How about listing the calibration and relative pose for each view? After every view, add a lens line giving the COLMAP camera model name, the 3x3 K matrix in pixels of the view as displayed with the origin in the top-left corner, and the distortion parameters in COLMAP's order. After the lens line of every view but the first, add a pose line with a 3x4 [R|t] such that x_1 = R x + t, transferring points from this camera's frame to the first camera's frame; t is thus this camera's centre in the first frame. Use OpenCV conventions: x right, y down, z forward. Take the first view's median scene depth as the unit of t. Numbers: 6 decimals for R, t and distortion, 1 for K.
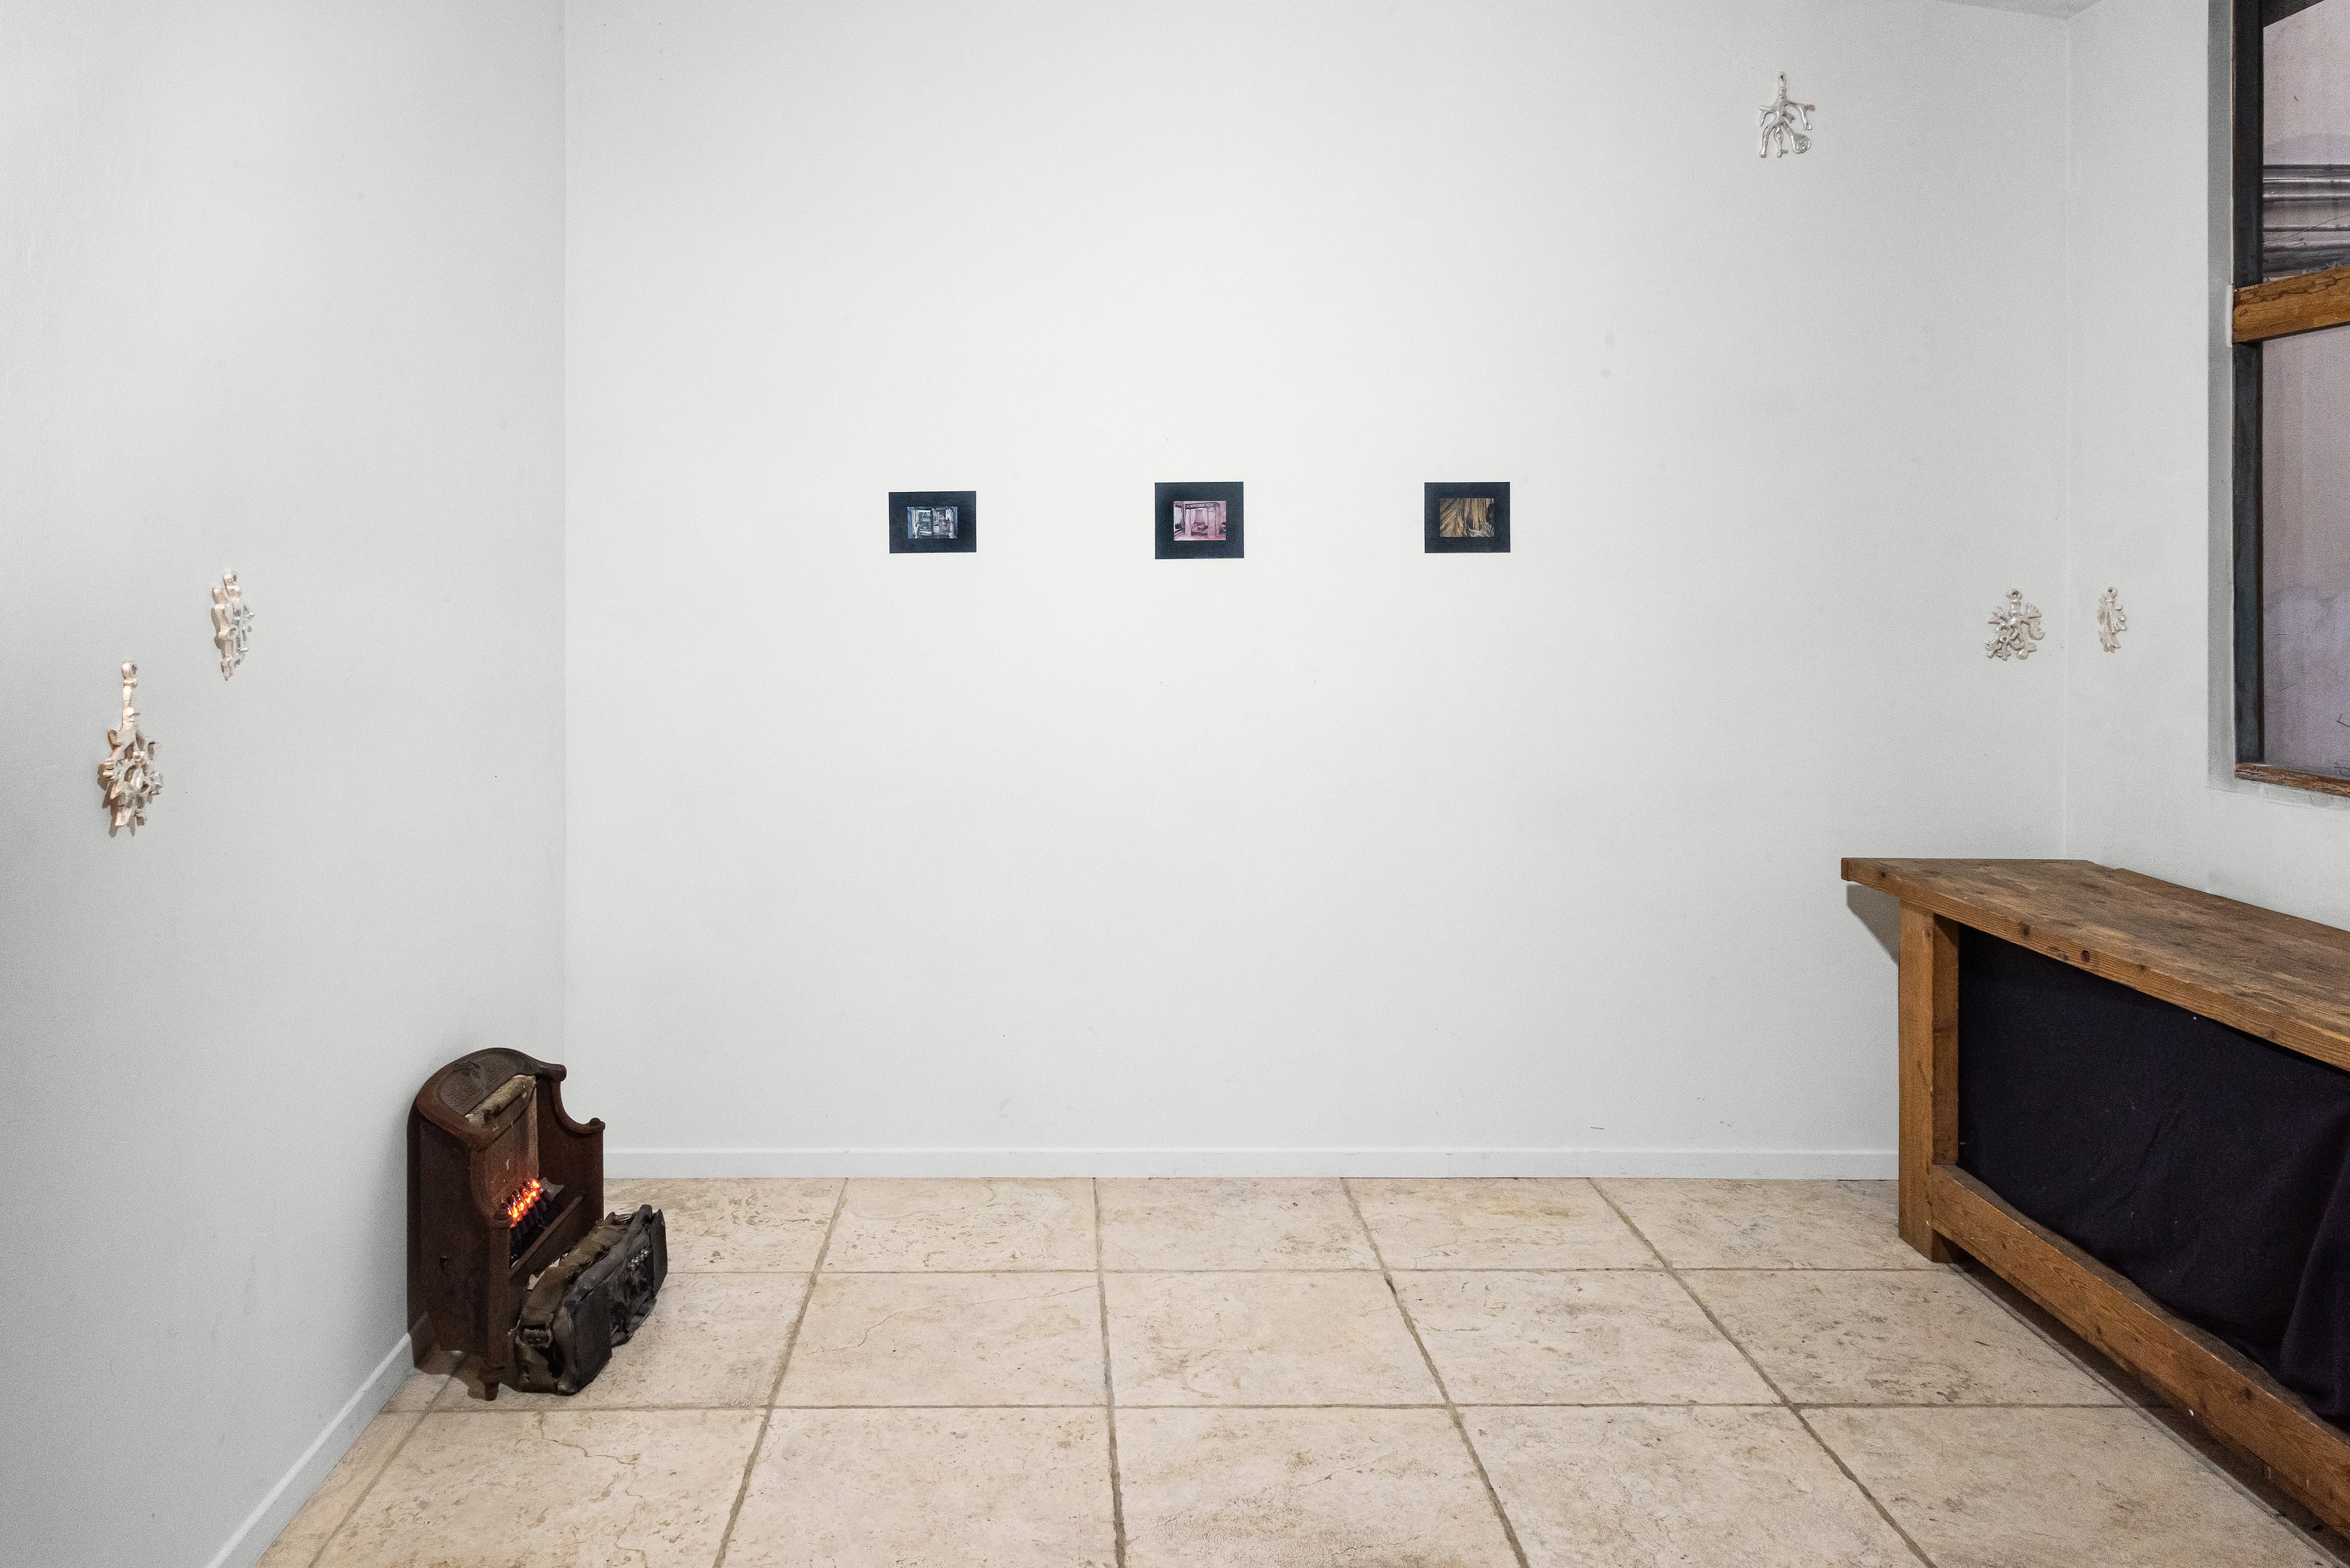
lens RADIAL K [[1638.0, 0, 1162.1], [0, 1638.0, 716.2], [0, 0, 1]] dist [0.017834, 0.003064]
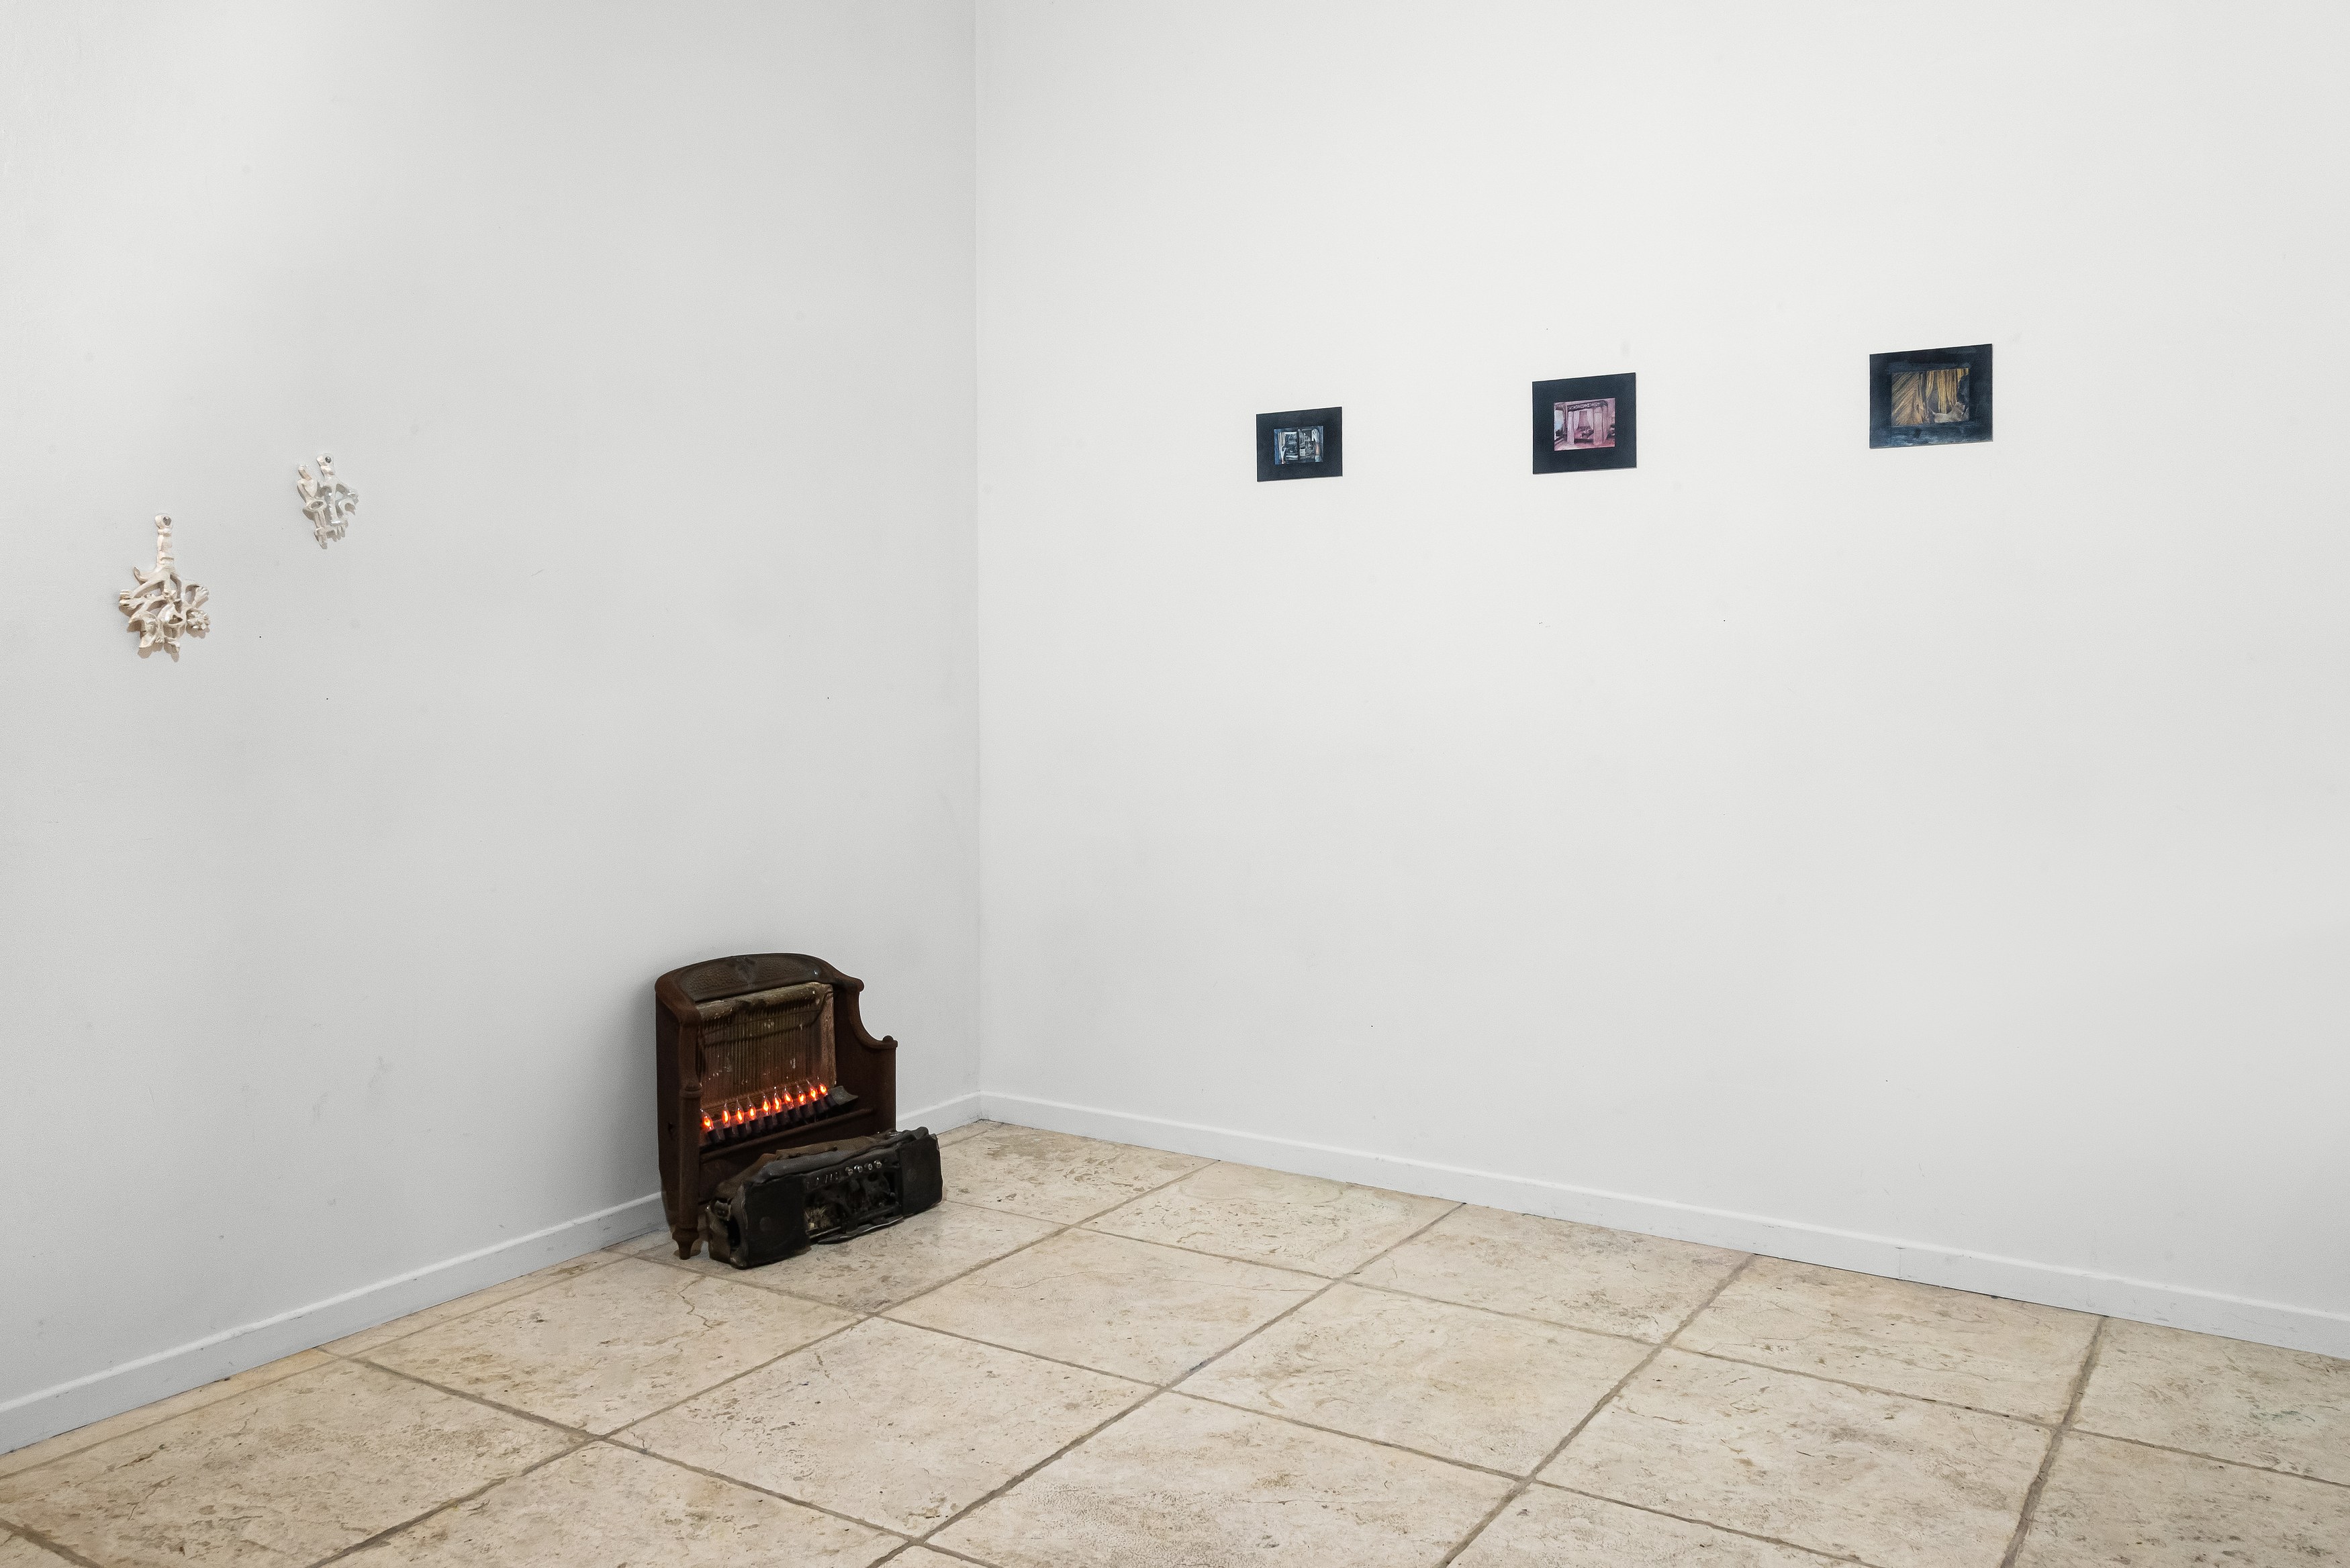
lens RADIAL K [[1814.0, 0, 1177.2], [0, 1814.0, 782.9], [0, 0, 1]] dist [0.027022, -0.008170]
pose [[0.852940, 0.042018, -0.520315, 0.385079], [-0.037535, 0.999112, 0.019152, 0.059255], [0.520657, 0.003194, 0.853760, 0.130385]]
